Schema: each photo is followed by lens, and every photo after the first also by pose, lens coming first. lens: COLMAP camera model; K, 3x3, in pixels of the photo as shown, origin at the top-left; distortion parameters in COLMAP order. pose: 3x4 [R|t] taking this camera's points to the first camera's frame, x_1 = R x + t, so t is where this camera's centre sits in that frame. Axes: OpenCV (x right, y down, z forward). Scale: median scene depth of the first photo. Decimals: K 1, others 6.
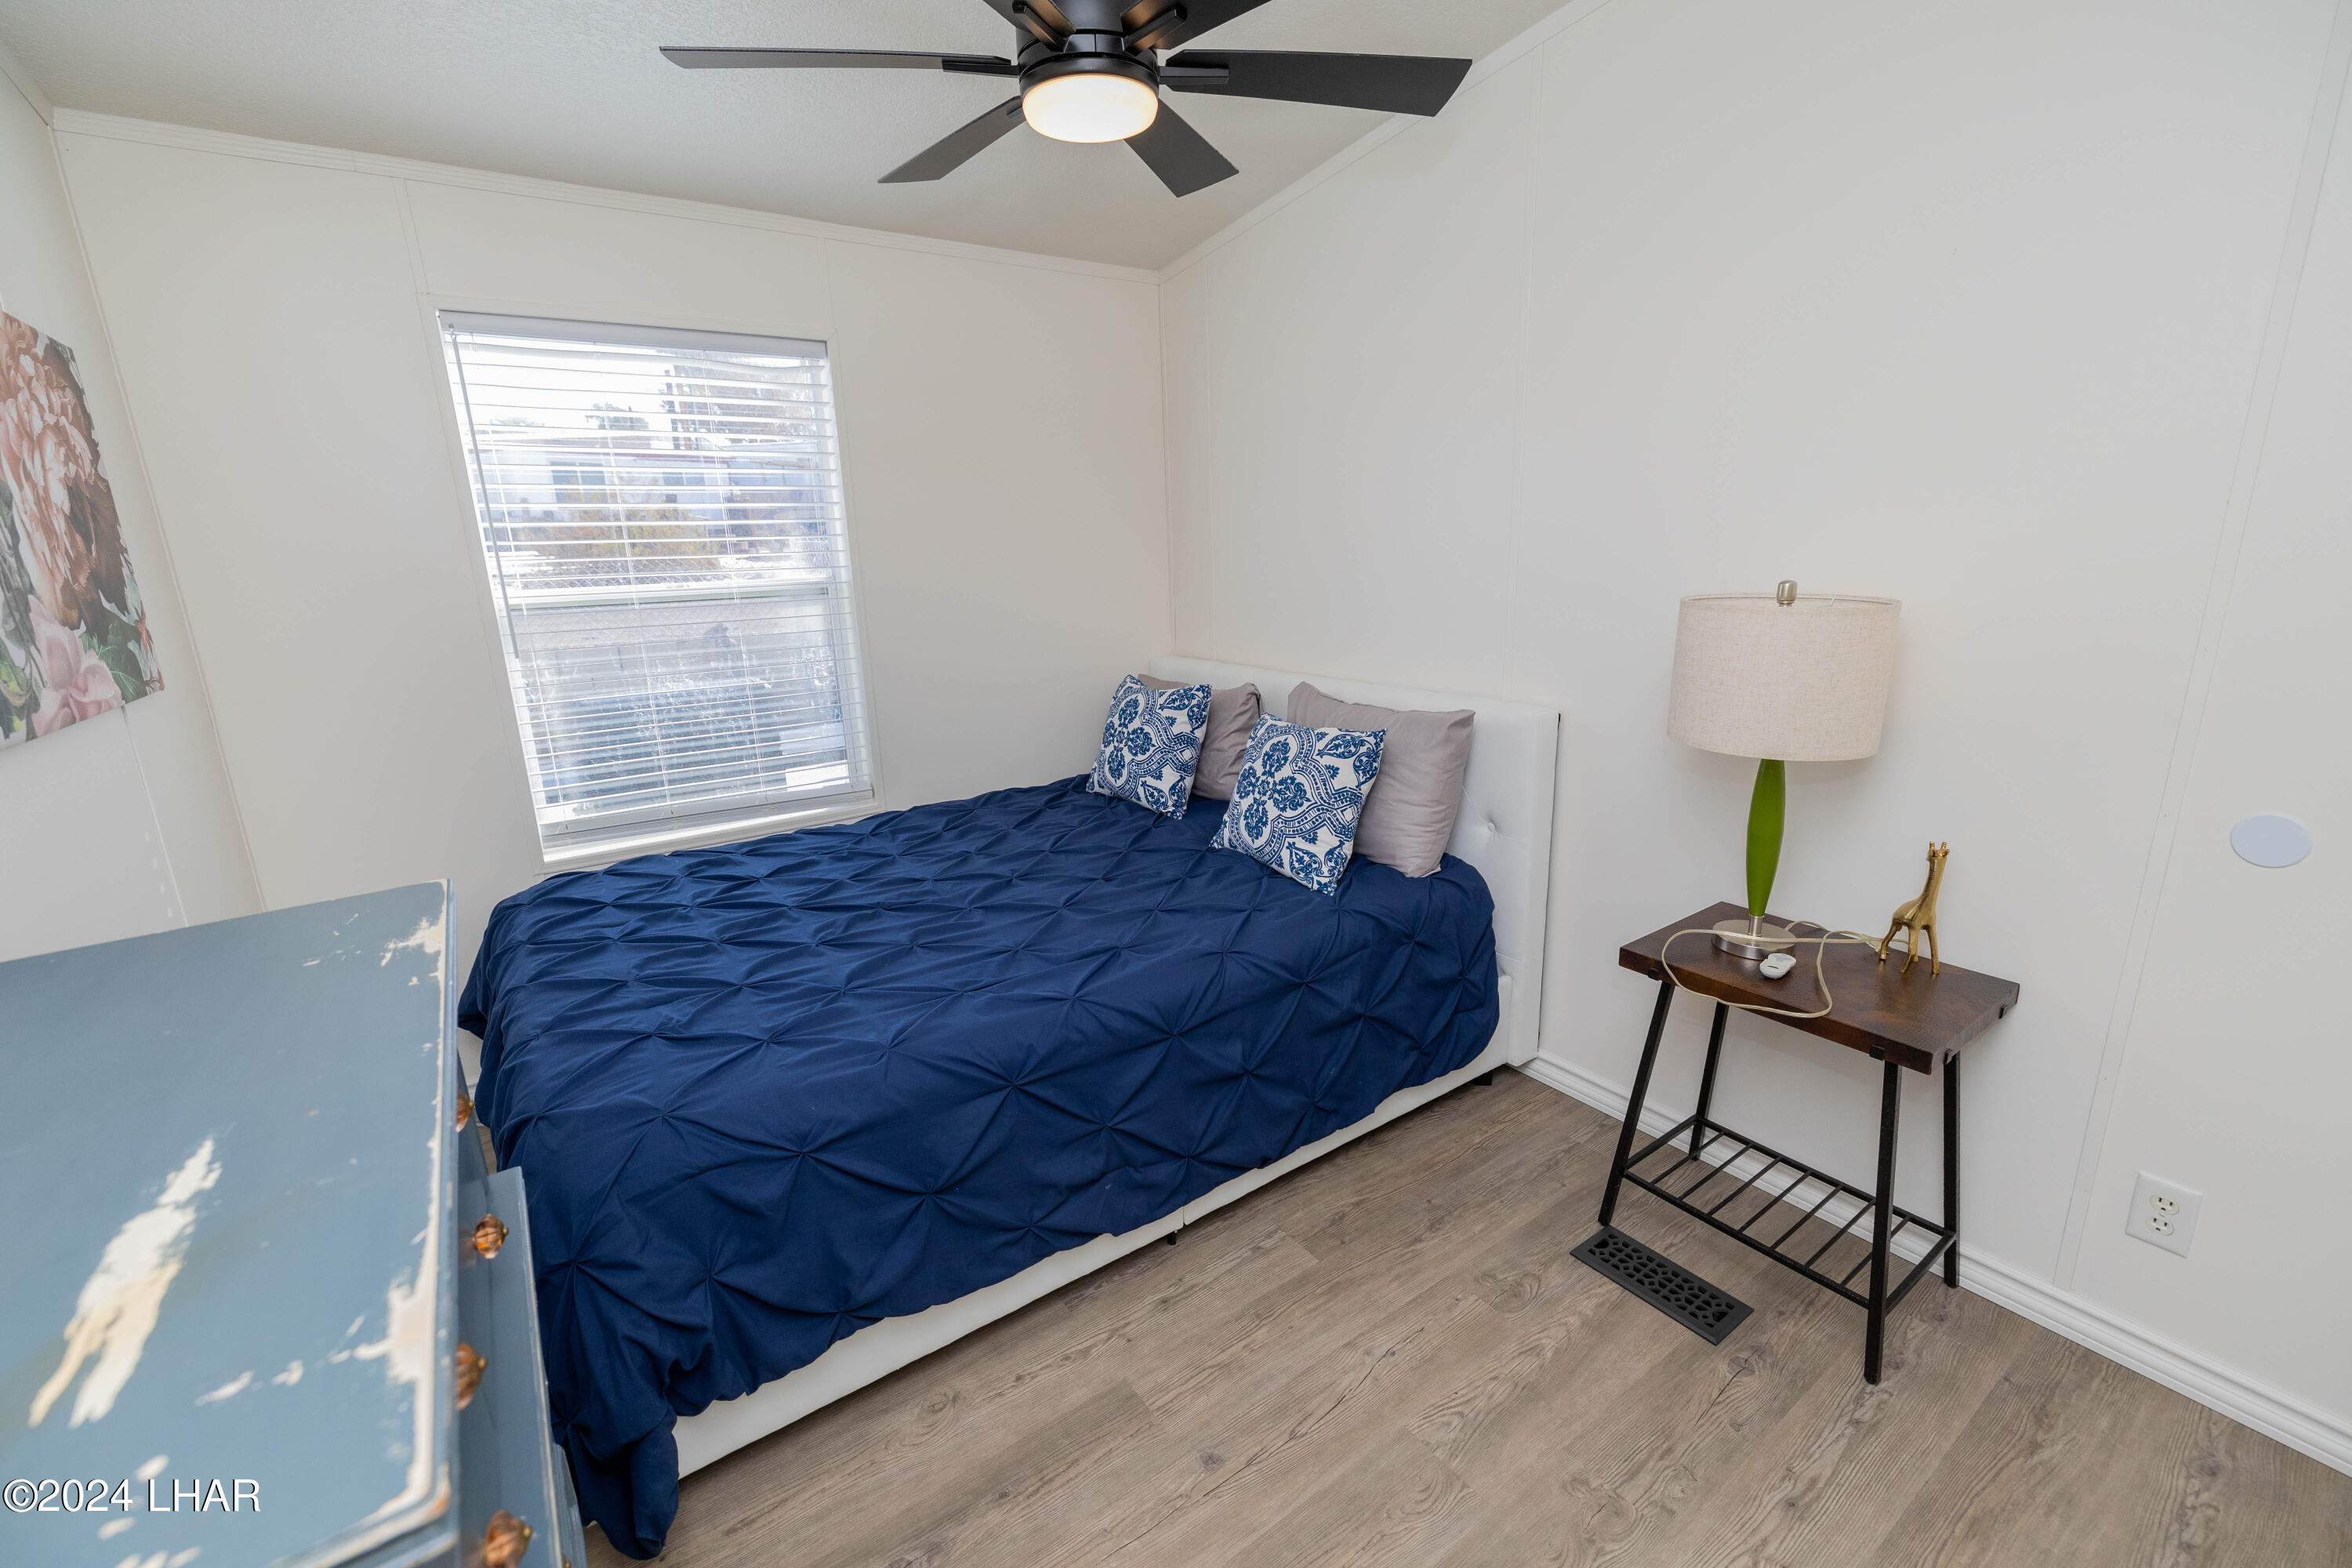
lens RADIAL K [[976.9, 0, 1179.1], [0, 976.9, 782.0], [0, 0, 1]] dist [0.001730, -0.000323]
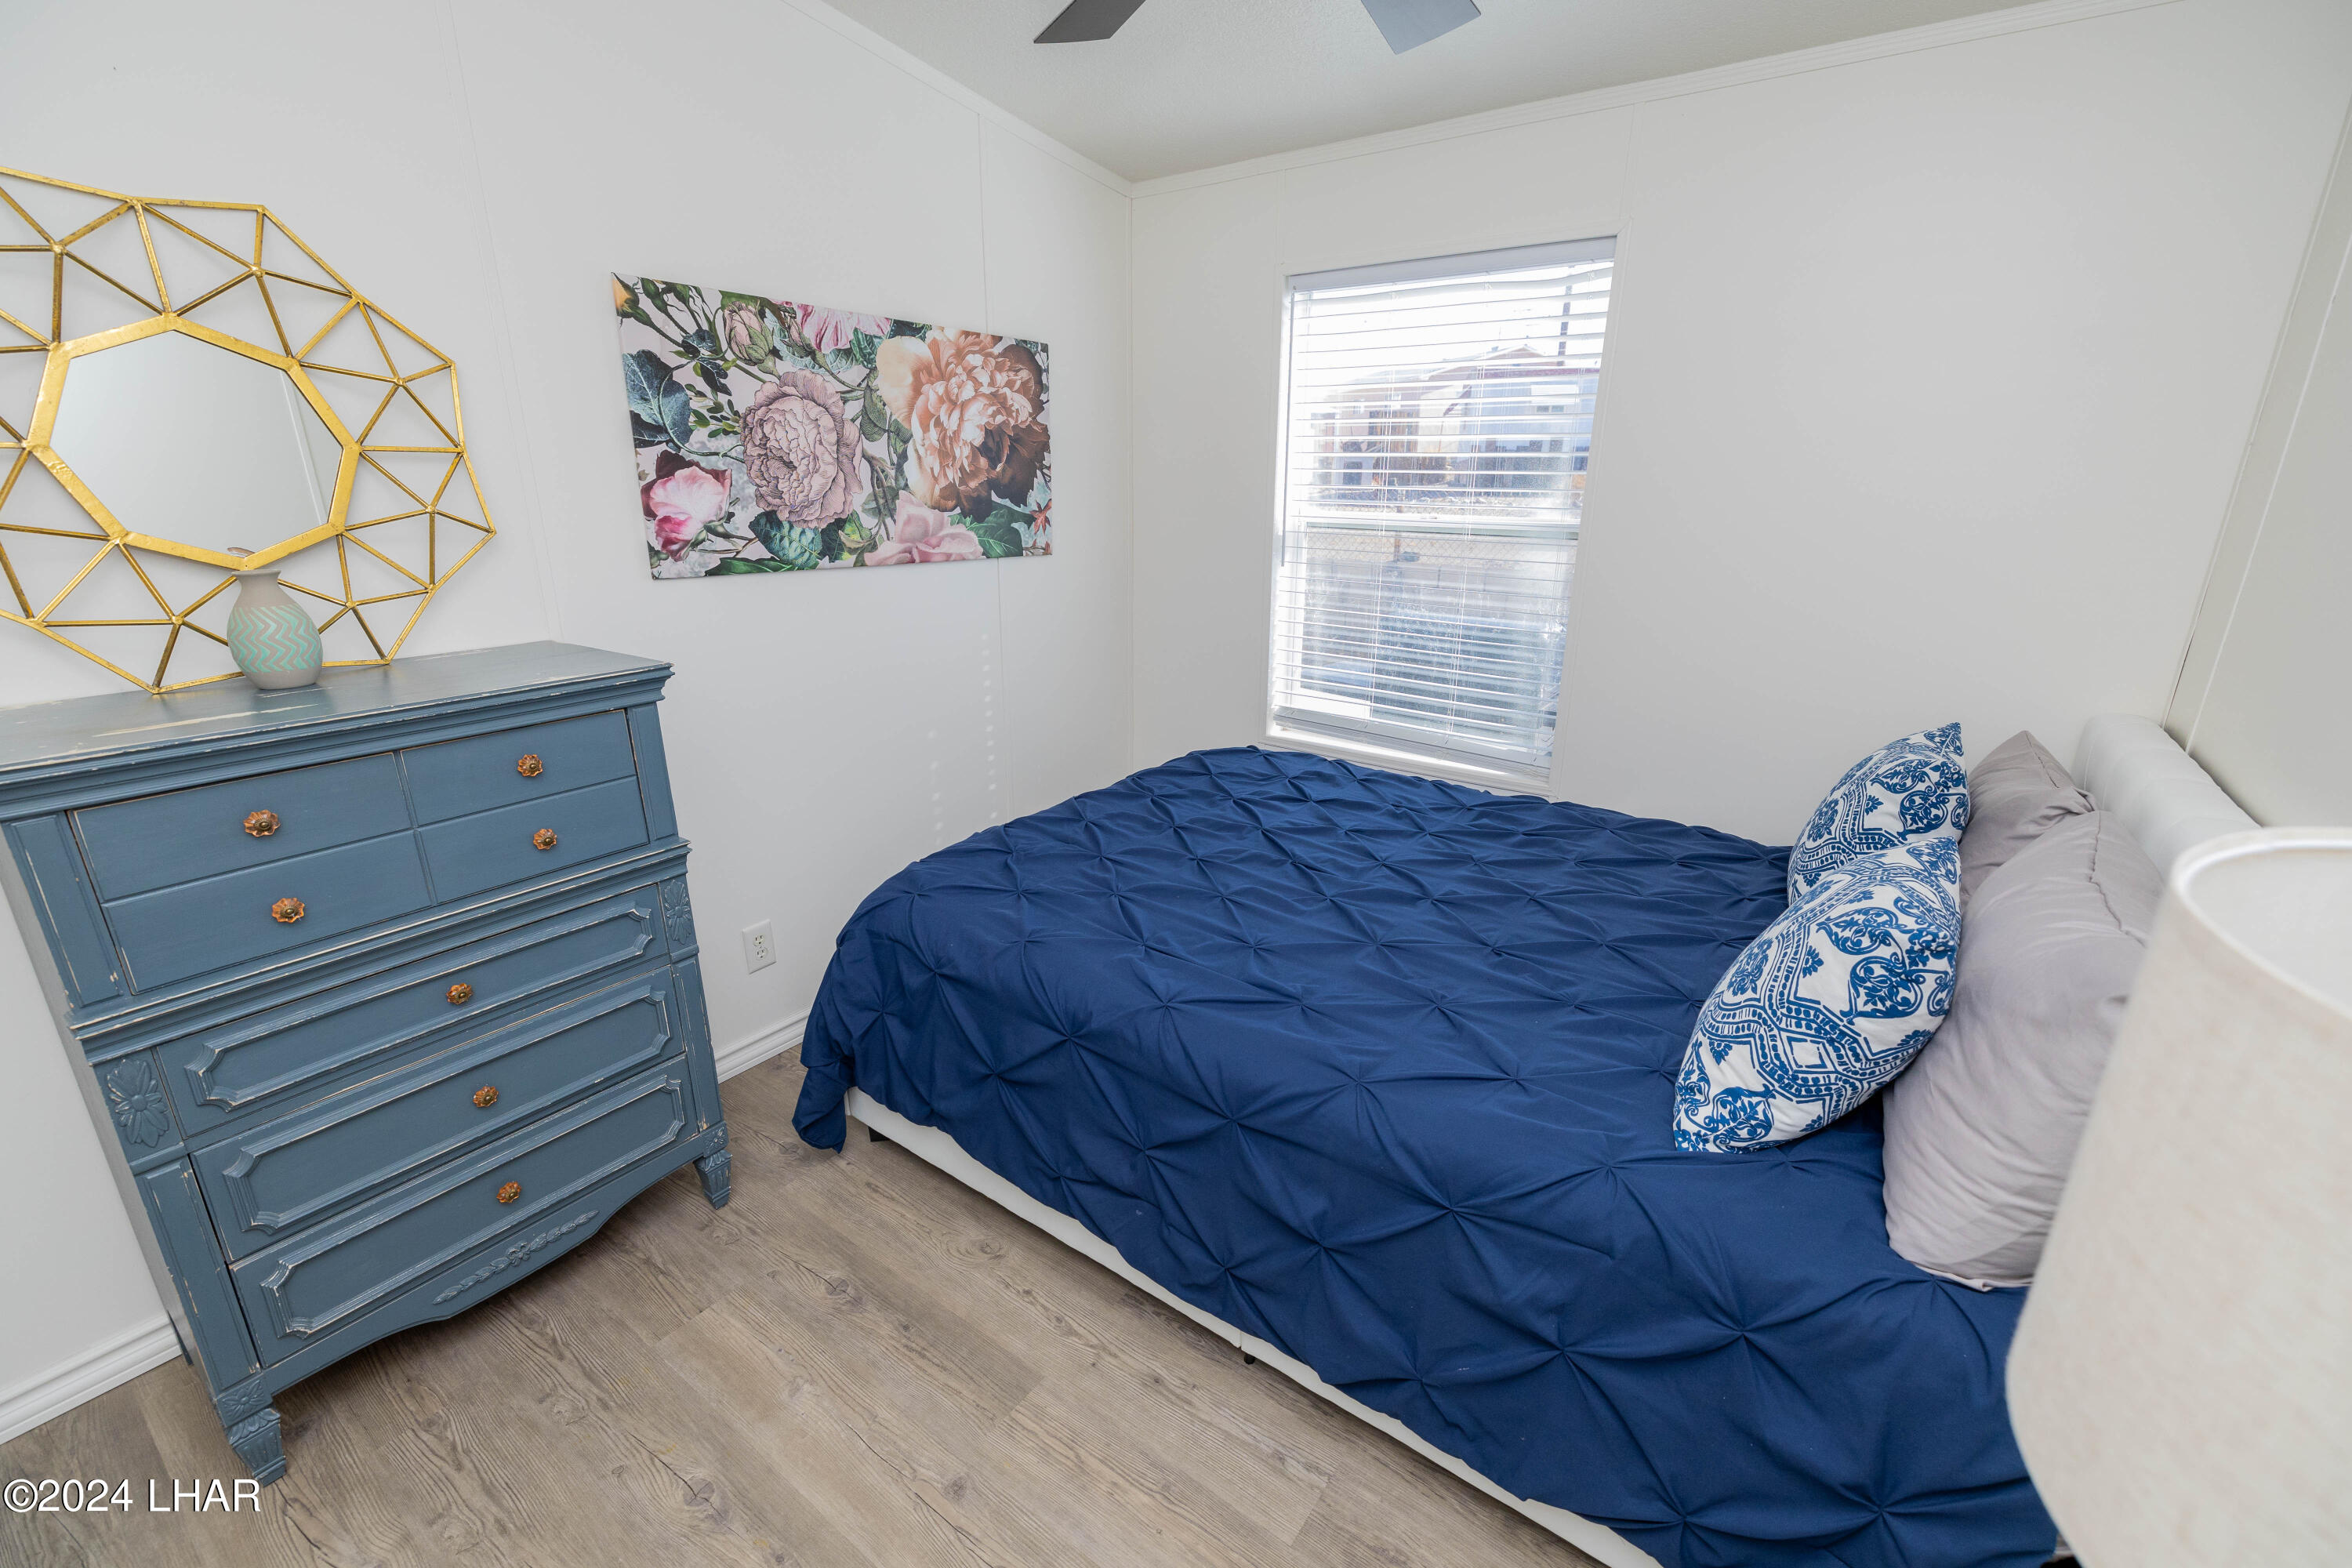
lens RADIAL K [[982.9, 0, 1174.8], [0, 982.9, 776.9], [0, 0, 1]] dist [0.000261, 0.000234]
pose [[0.329972, 0.307022, -0.892668, 0.480898], [-0.250723, 0.940173, 0.230681, -0.139041], [0.910086, 0.147694, 0.387208, 0.479506]]
